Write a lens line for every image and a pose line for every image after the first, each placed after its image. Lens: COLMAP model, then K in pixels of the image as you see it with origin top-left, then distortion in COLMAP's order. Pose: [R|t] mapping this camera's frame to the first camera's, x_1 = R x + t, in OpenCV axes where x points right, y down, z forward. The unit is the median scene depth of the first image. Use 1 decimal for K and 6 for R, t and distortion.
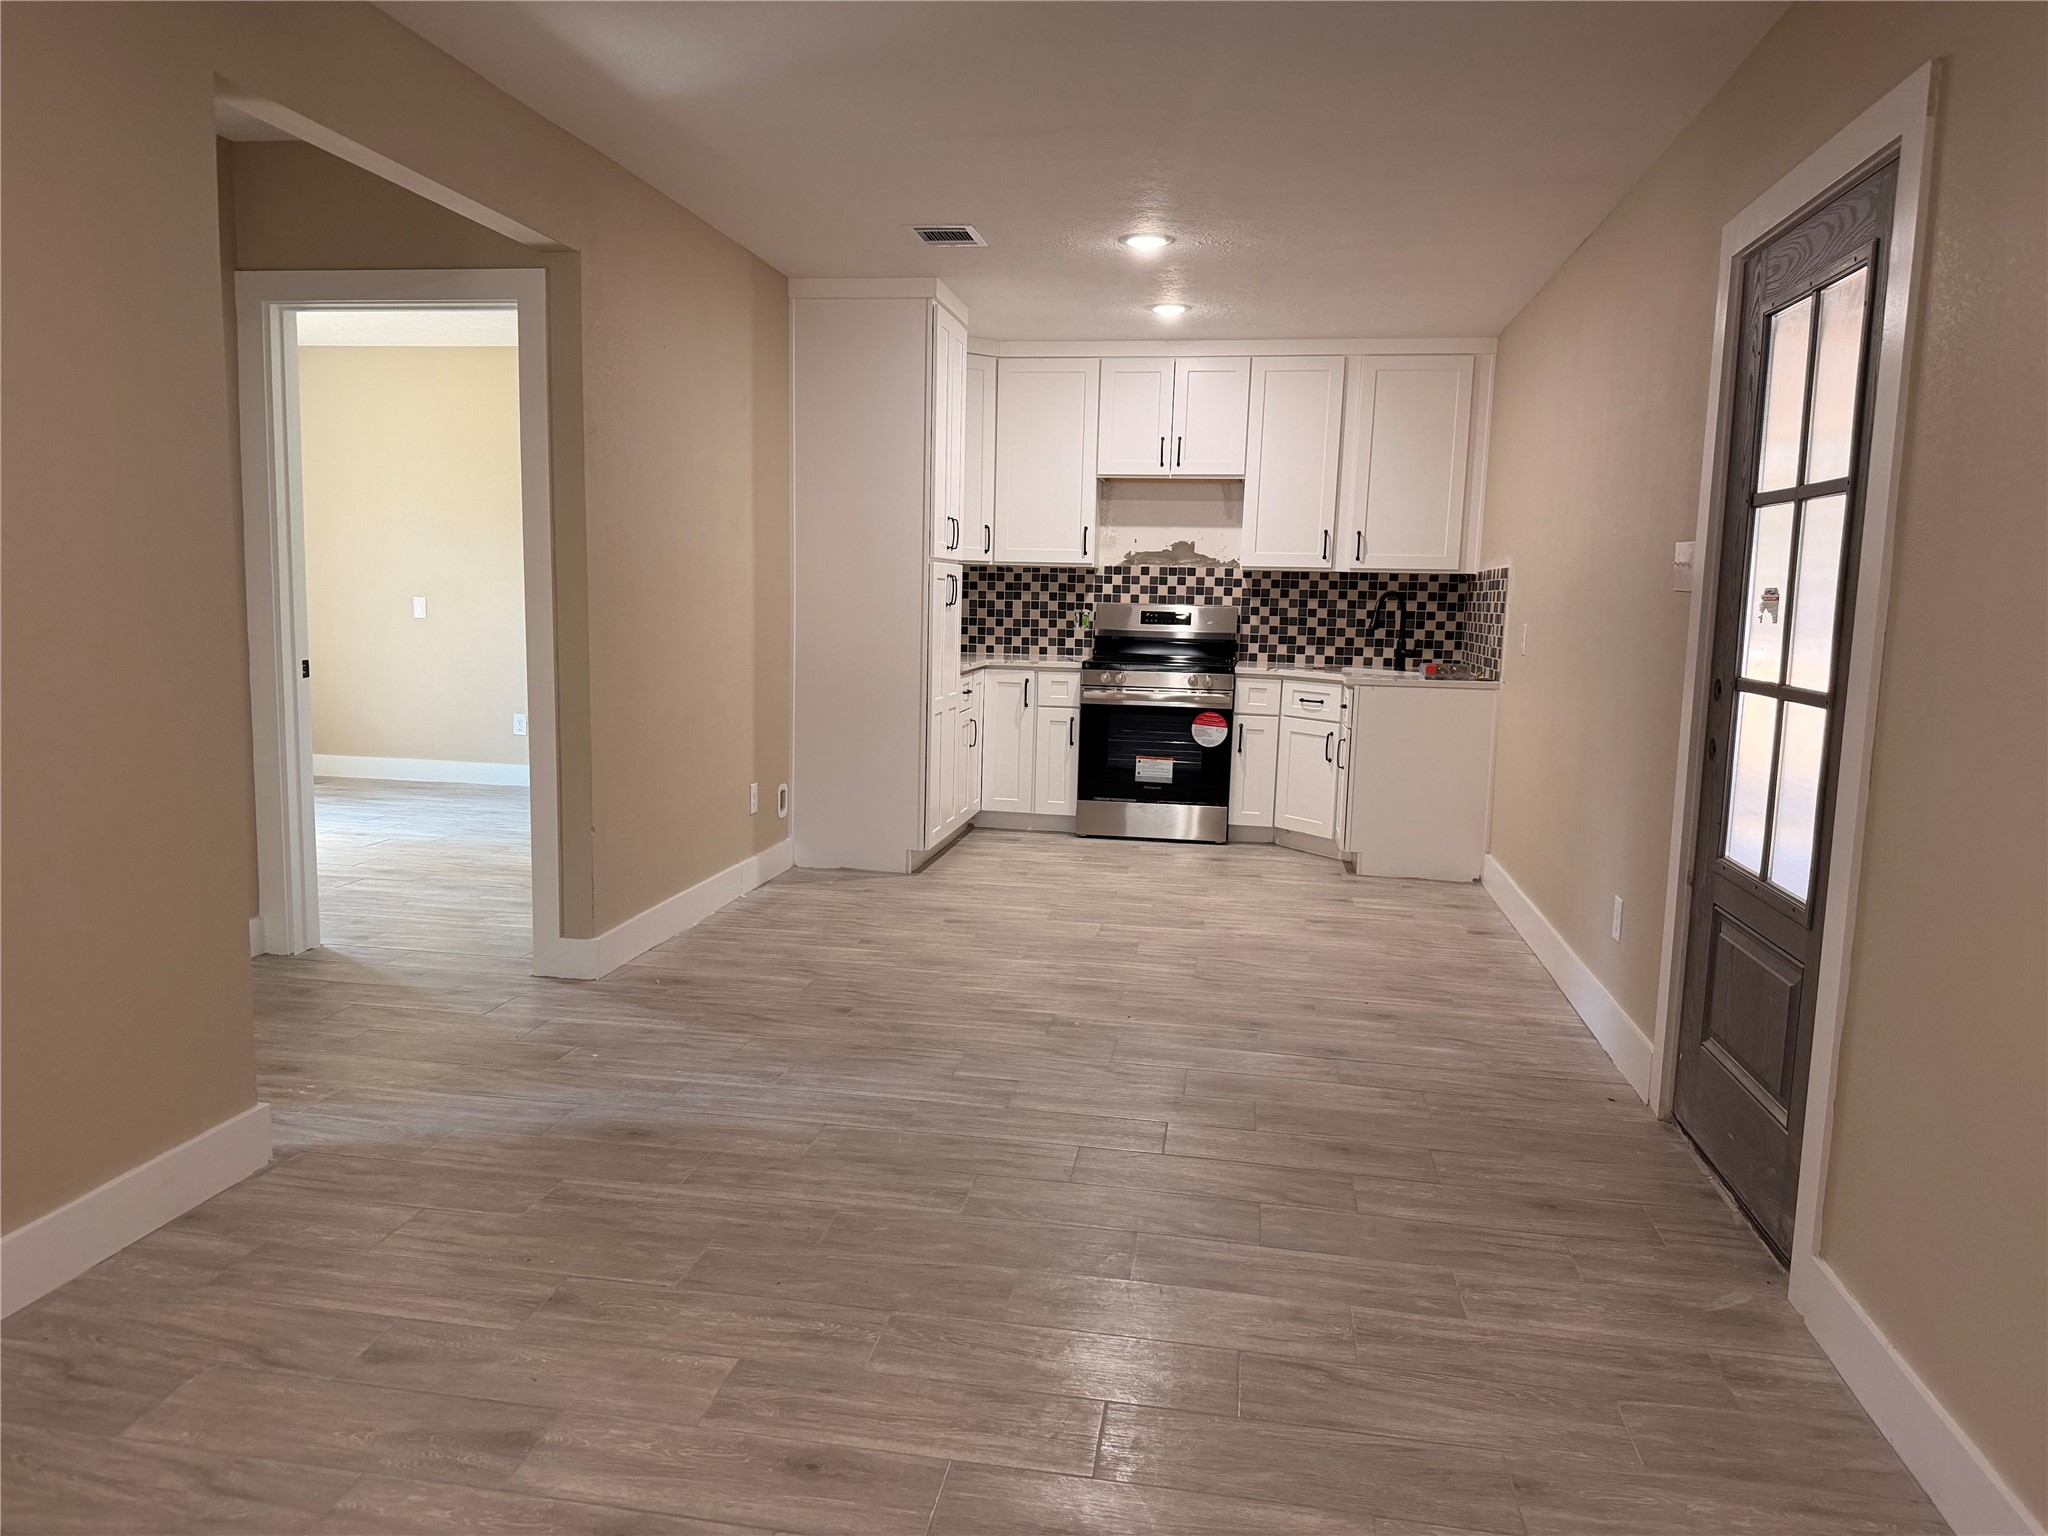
lens RADIAL K [[1435.2, 0, 1033.5], [0, 1435.2, 751.0], [0, 0, 1]] dist [0.133989, -0.229028]
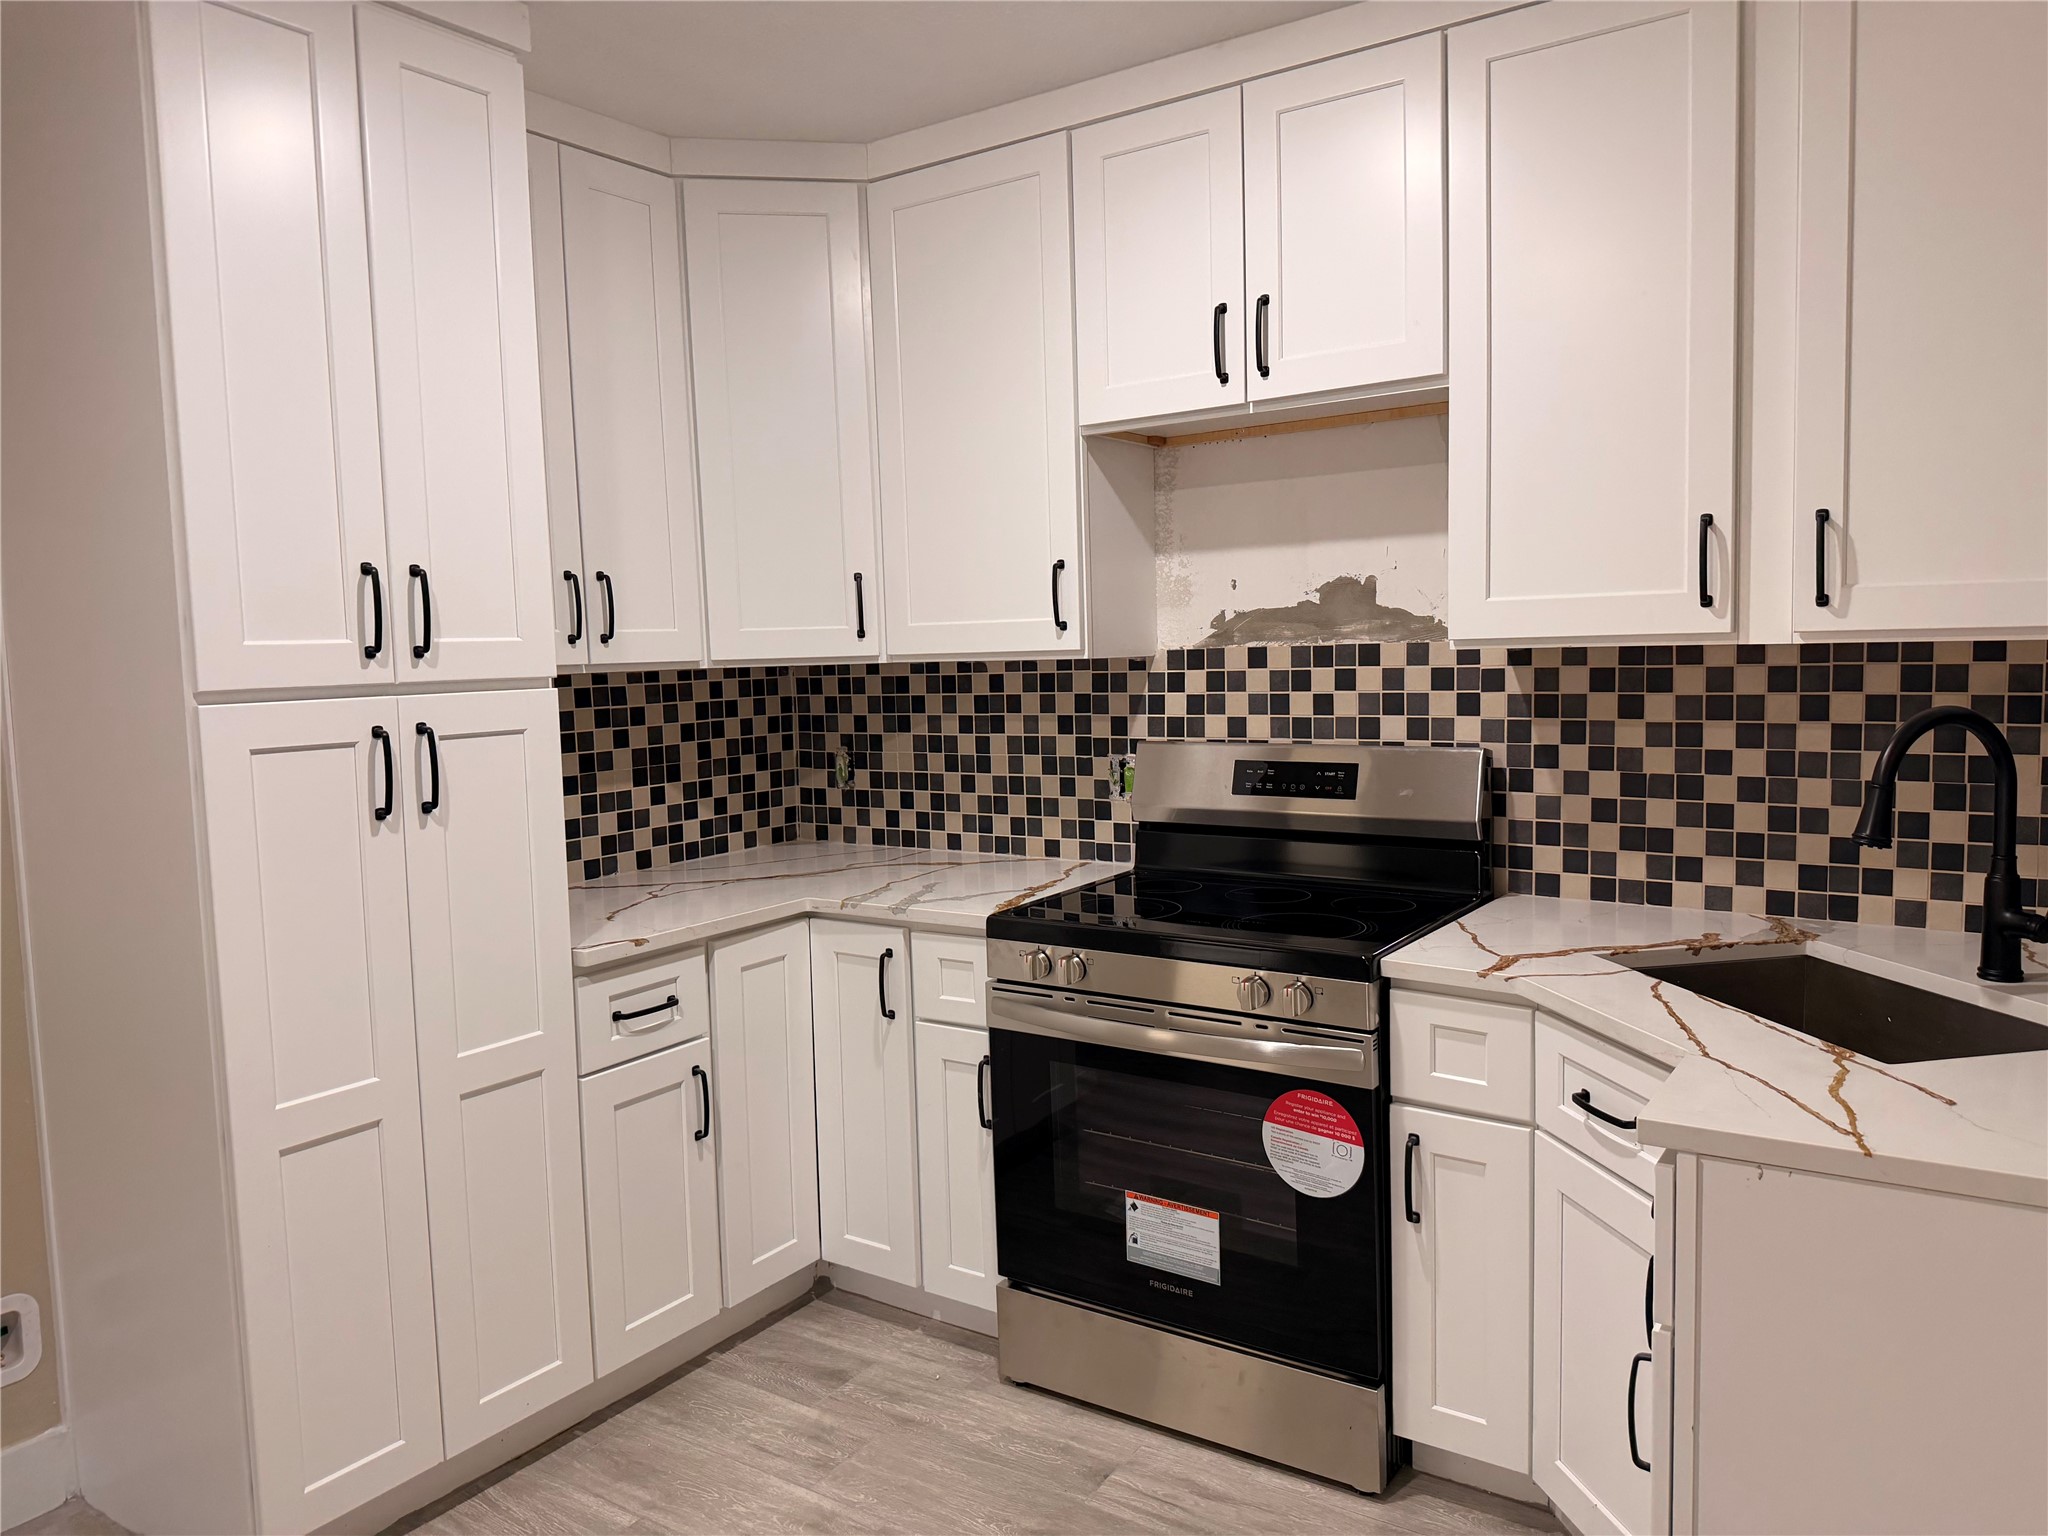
lens RADIAL K [[1435.2, 0, 1033.5], [0, 1435.2, 751.0], [0, 0, 1]] dist [0.133989, -0.229028]
pose [[0.908148, -0.018722, -0.418231, 0.188868], [0.002887, 0.999256, -0.038463, -0.084810], [0.418639, 0.033722, 0.907526, 0.617796]]
